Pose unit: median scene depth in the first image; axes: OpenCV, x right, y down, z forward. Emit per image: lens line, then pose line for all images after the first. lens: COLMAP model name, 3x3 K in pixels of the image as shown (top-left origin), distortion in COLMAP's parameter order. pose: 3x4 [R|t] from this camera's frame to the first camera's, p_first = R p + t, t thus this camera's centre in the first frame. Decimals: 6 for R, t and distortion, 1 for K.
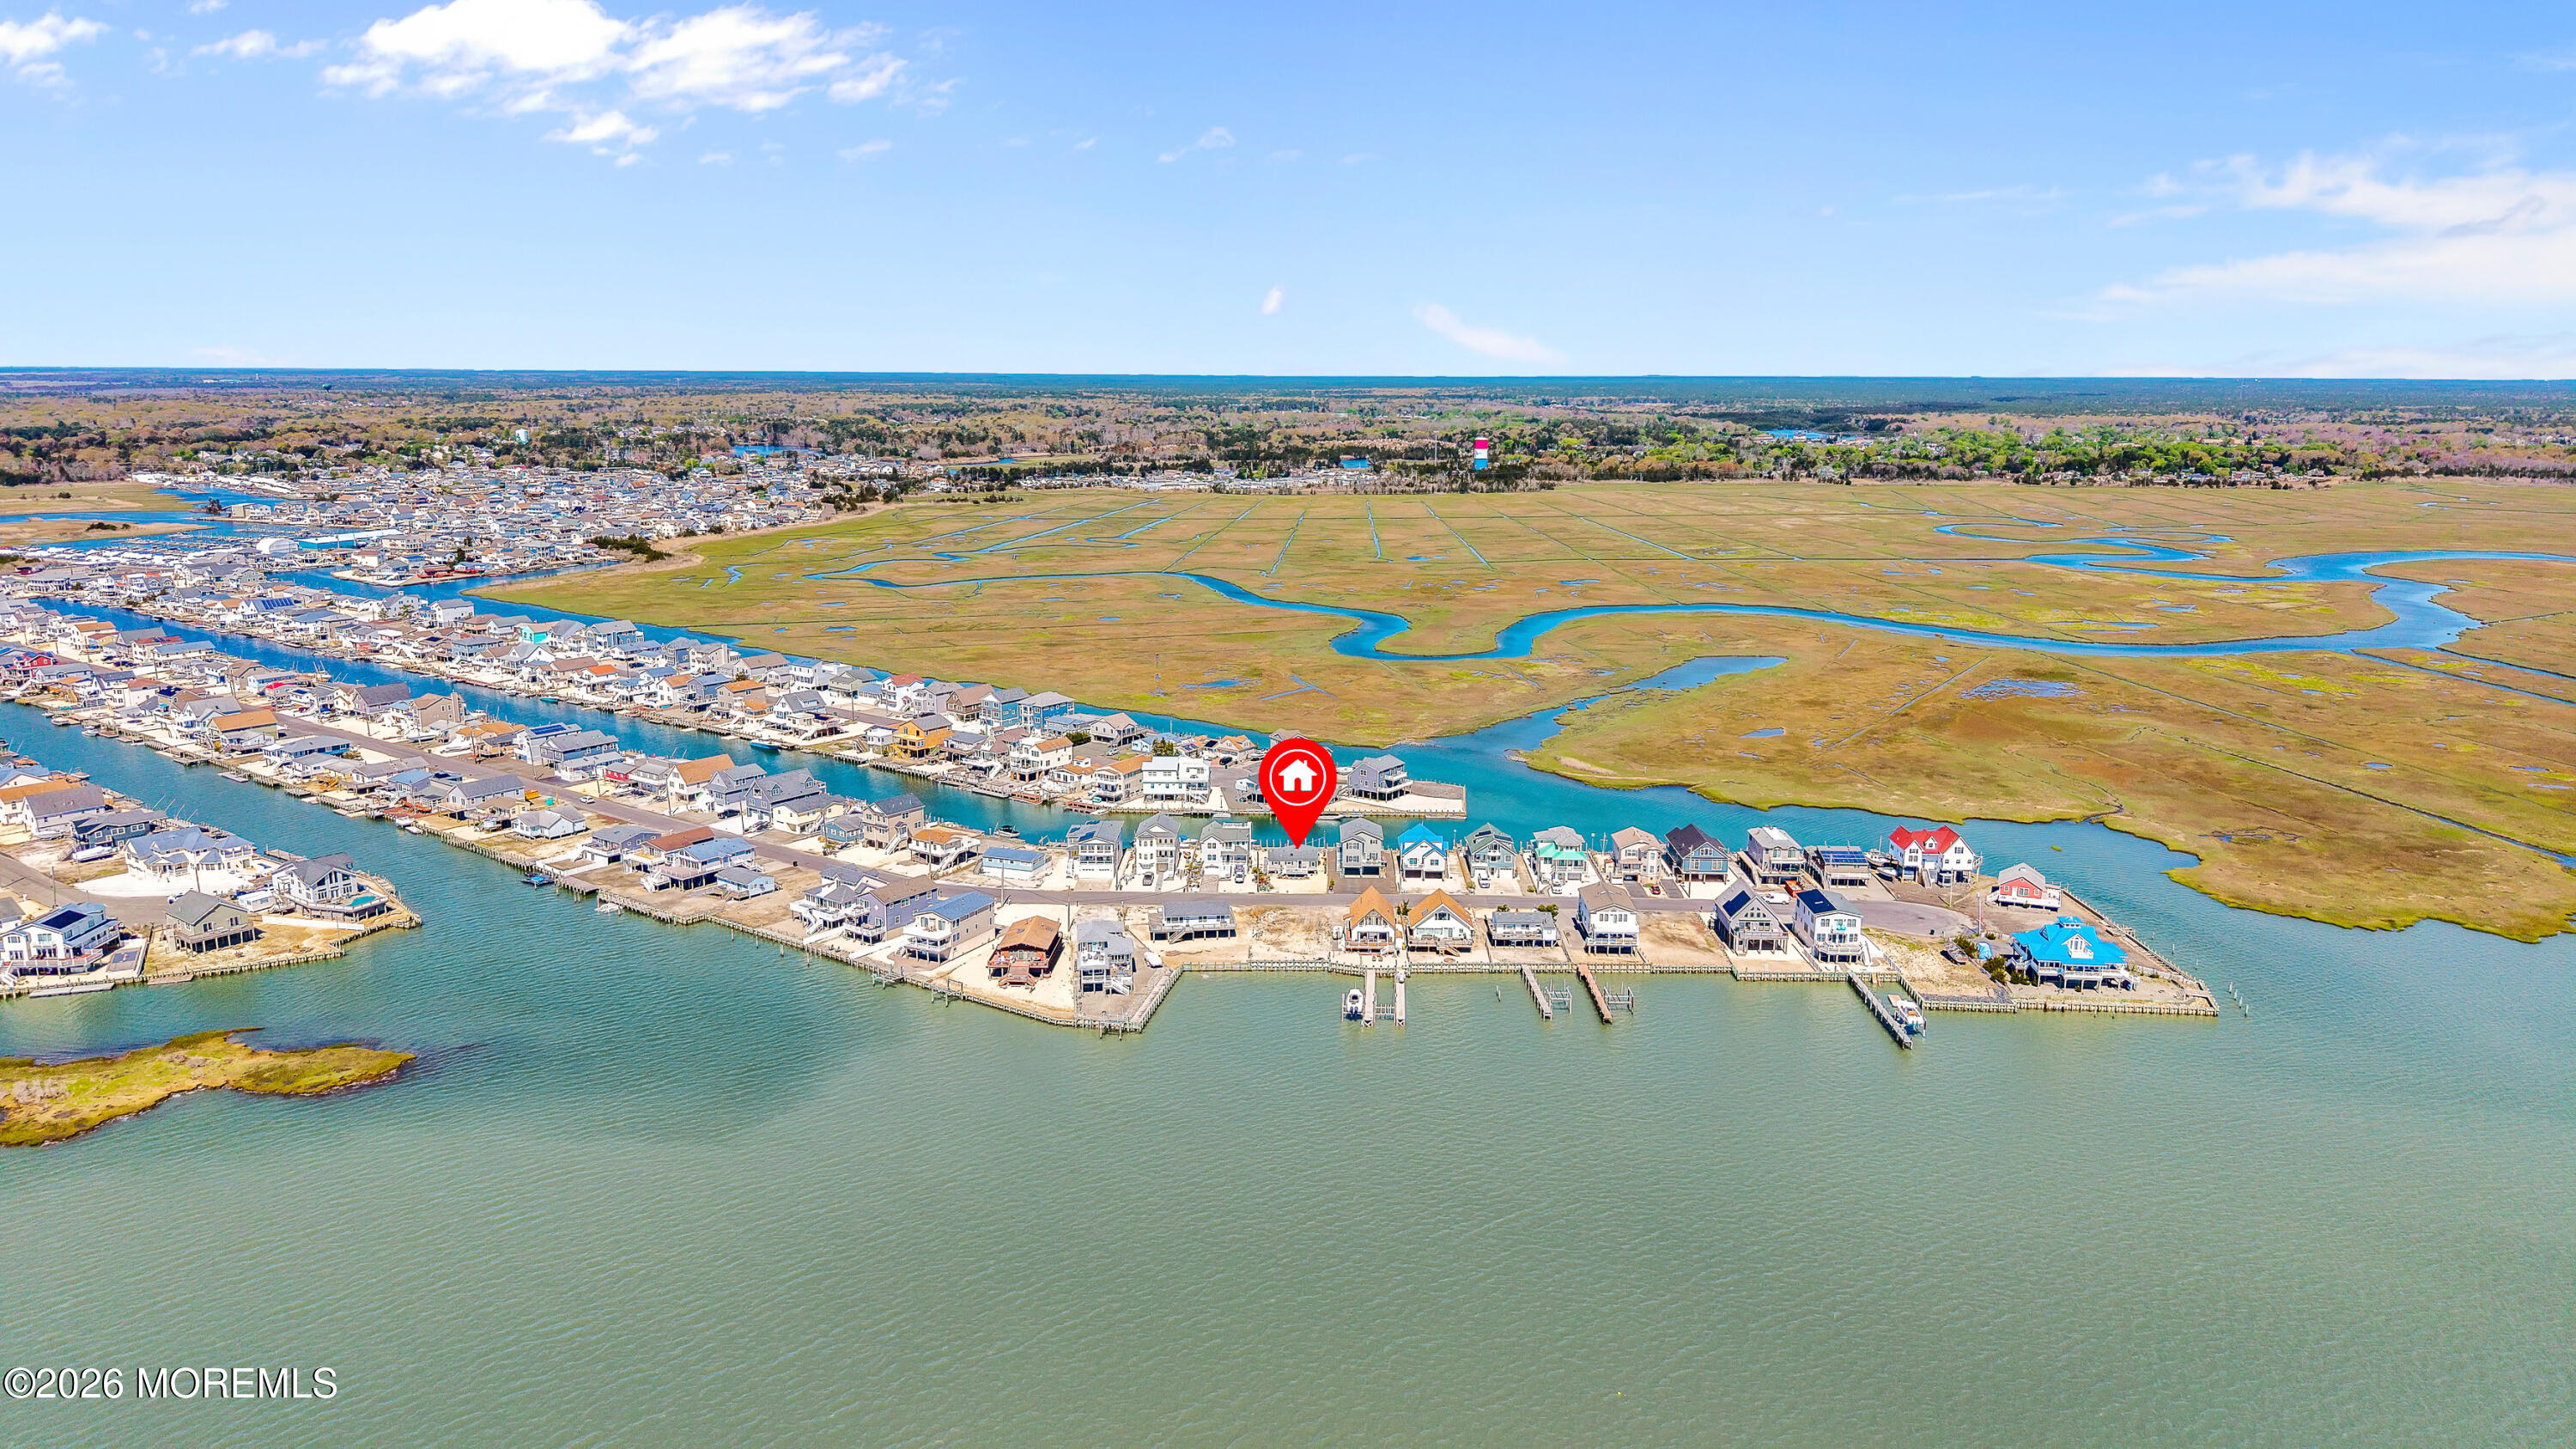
lens RADIAL K [[1710.4, 0, 1288.0], [0, 1710.4, 724.5], [0, 0, 1]] dist [0.035843, -0.046328]
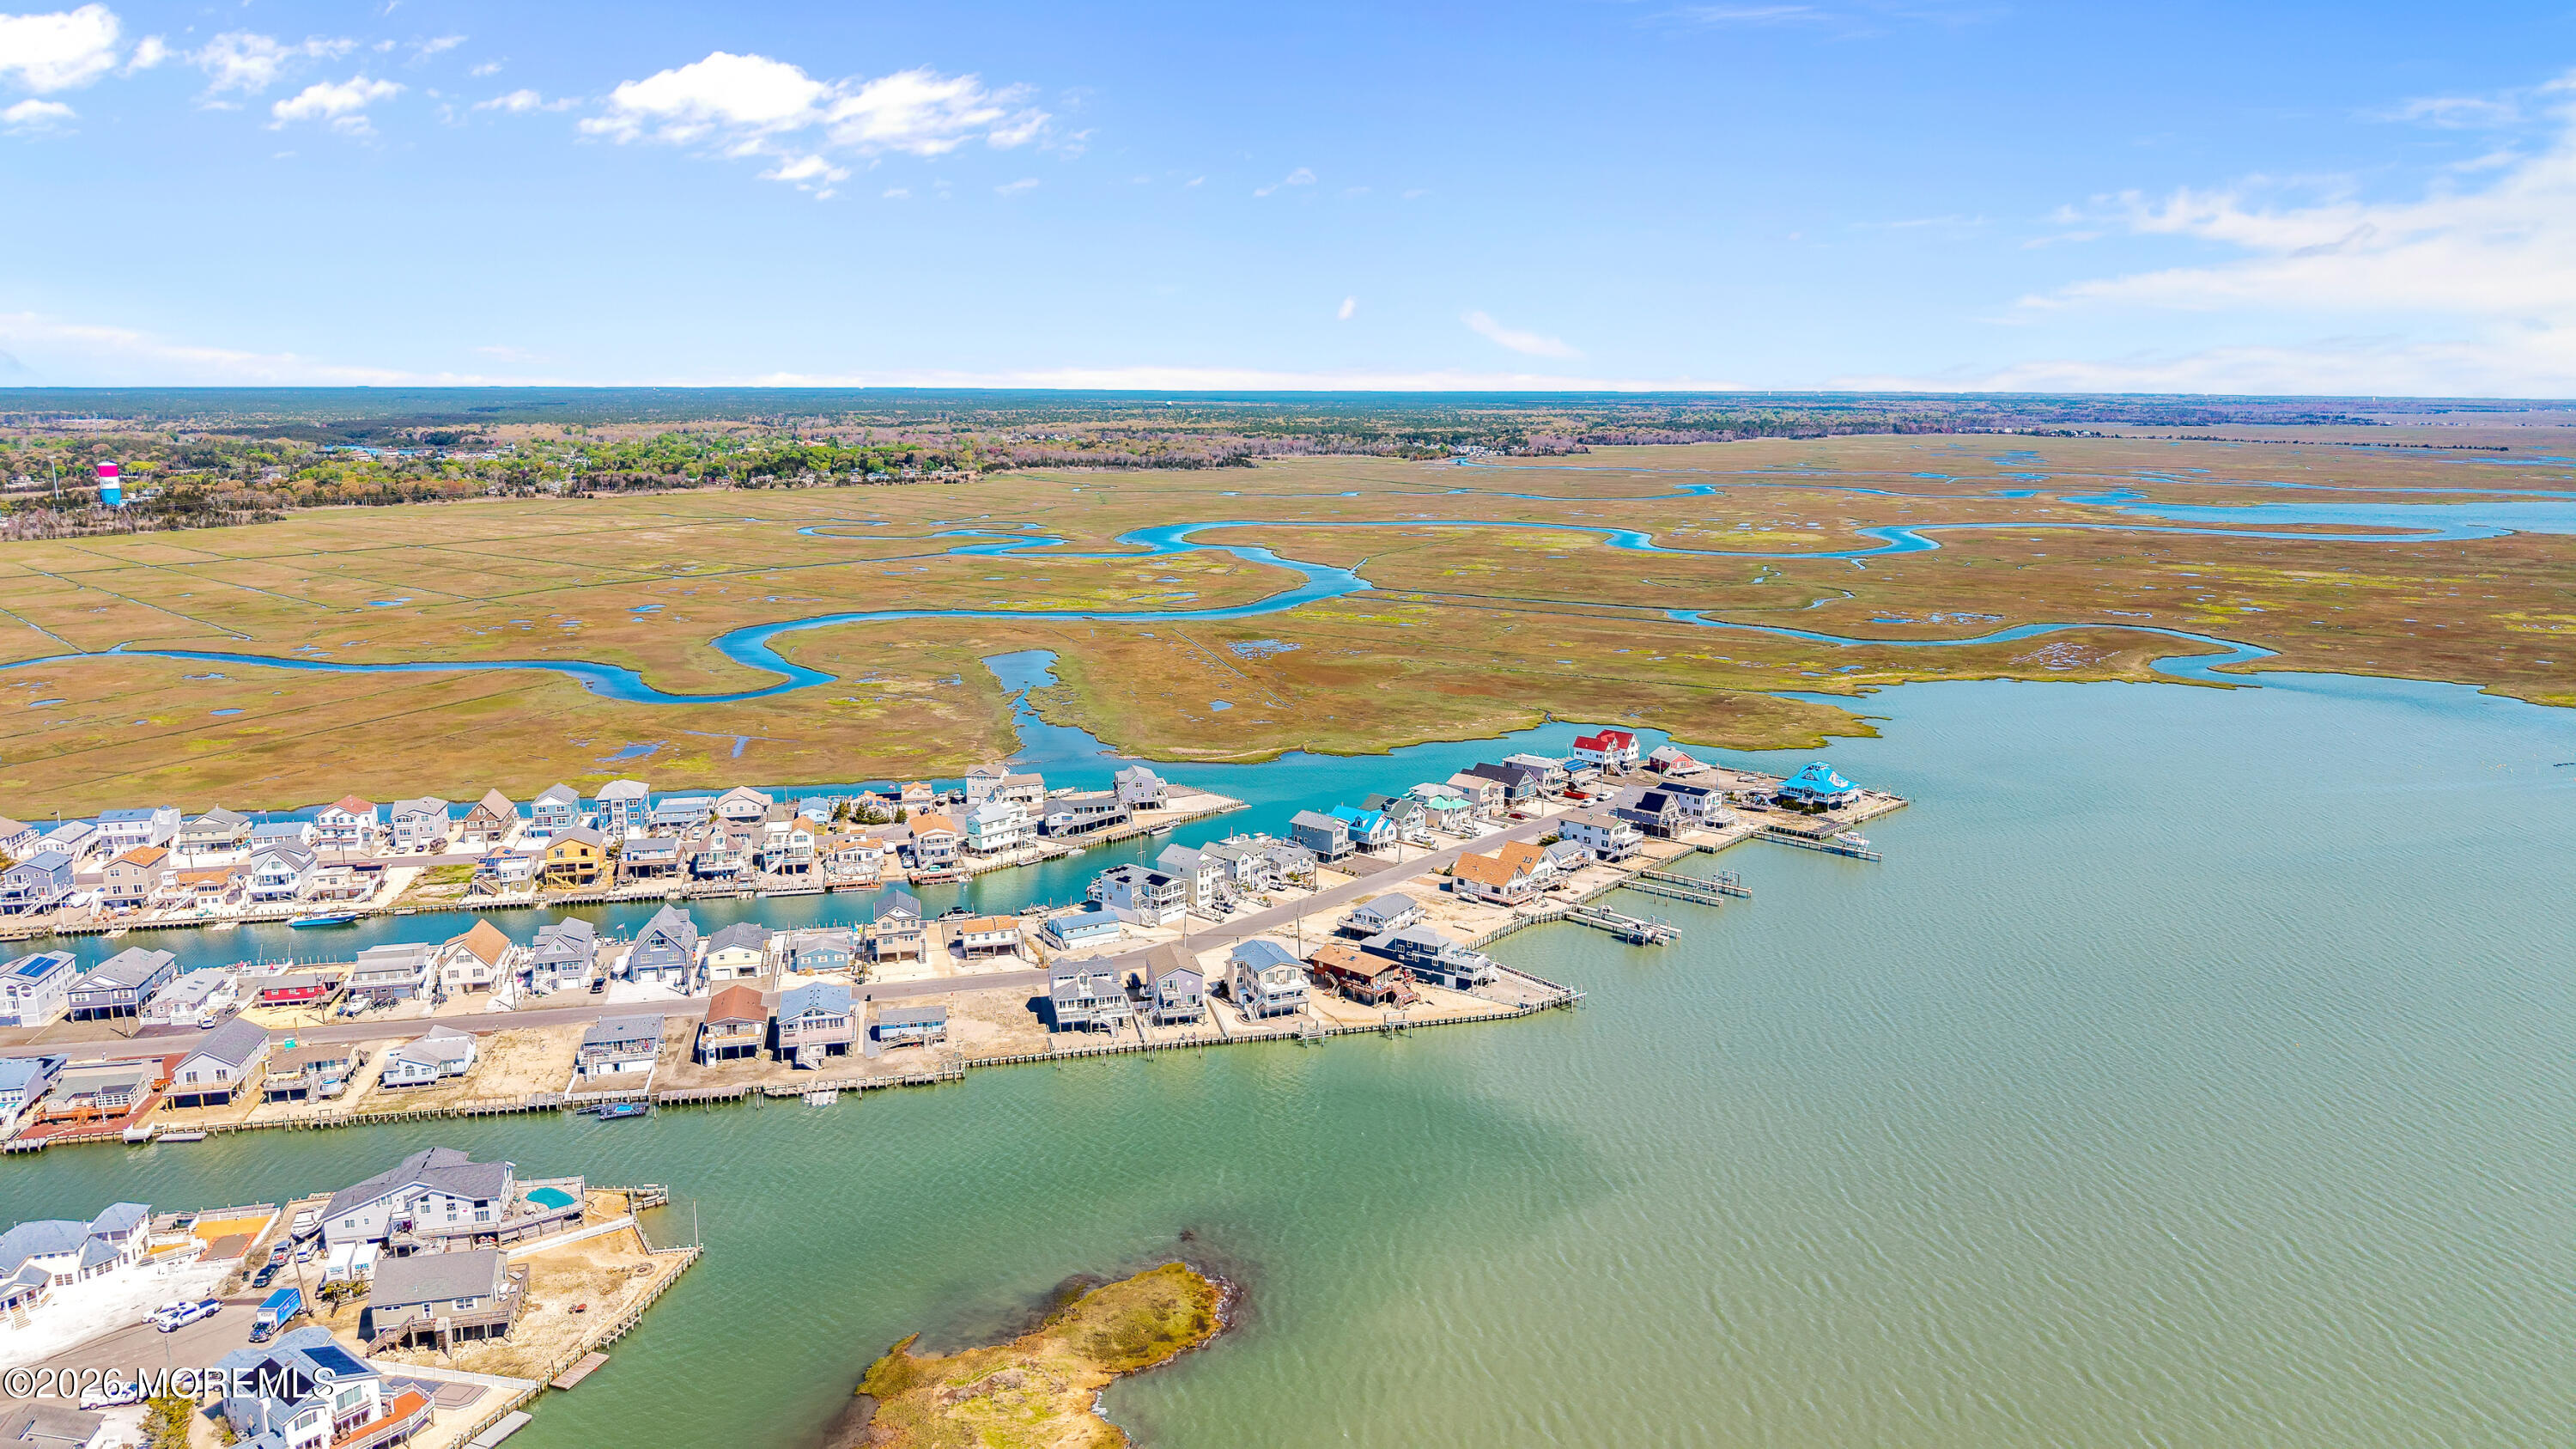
lens RADIAL K [[1710.4, 0, 1288.0], [0, 1710.4, 724.5], [0, 0, 1]] dist [0.035843, -0.046328]
pose [[0.643953, -0.150399, 0.750136, -0.656827], [0.154345, 0.985866, 0.065165, -0.059685], [-0.749334, 0.073816, 0.658065, 0.272922]]
